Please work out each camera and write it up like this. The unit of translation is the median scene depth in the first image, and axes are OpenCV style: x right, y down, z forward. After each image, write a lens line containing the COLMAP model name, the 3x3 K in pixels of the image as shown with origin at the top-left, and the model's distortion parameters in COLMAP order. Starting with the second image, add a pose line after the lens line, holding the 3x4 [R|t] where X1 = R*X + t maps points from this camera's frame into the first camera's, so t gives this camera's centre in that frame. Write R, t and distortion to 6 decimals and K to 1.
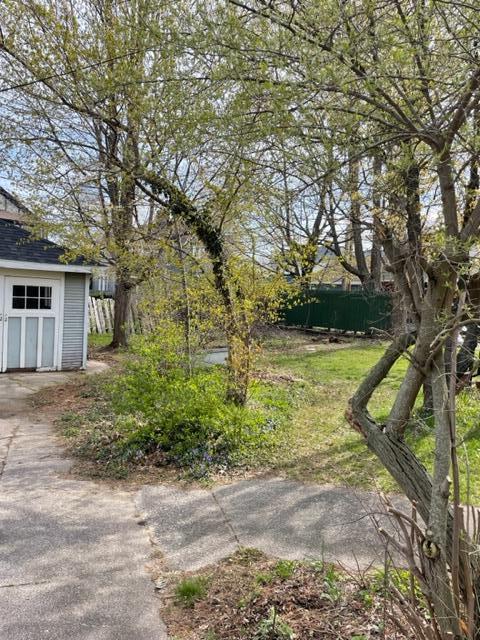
lens RADIAL K [[470.4, 0, 240.0], [0, 470.4, 320.0], [0, 0, 1]] dist [0.059367, -0.006859]
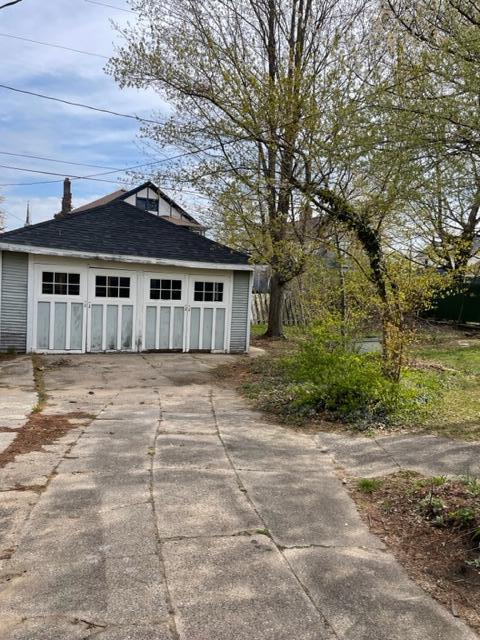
lens RADIAL K [[470.4, 0, 240.0], [0, 470.4, 320.0], [0, 0, 1]] dist [0.059367, -0.006859]
pose [[0.957661, 0.014438, -0.287537, -0.029535], [-0.011667, 0.999868, 0.011347, 0.019369], [0.287663, -0.007512, 0.957702, -0.225569]]
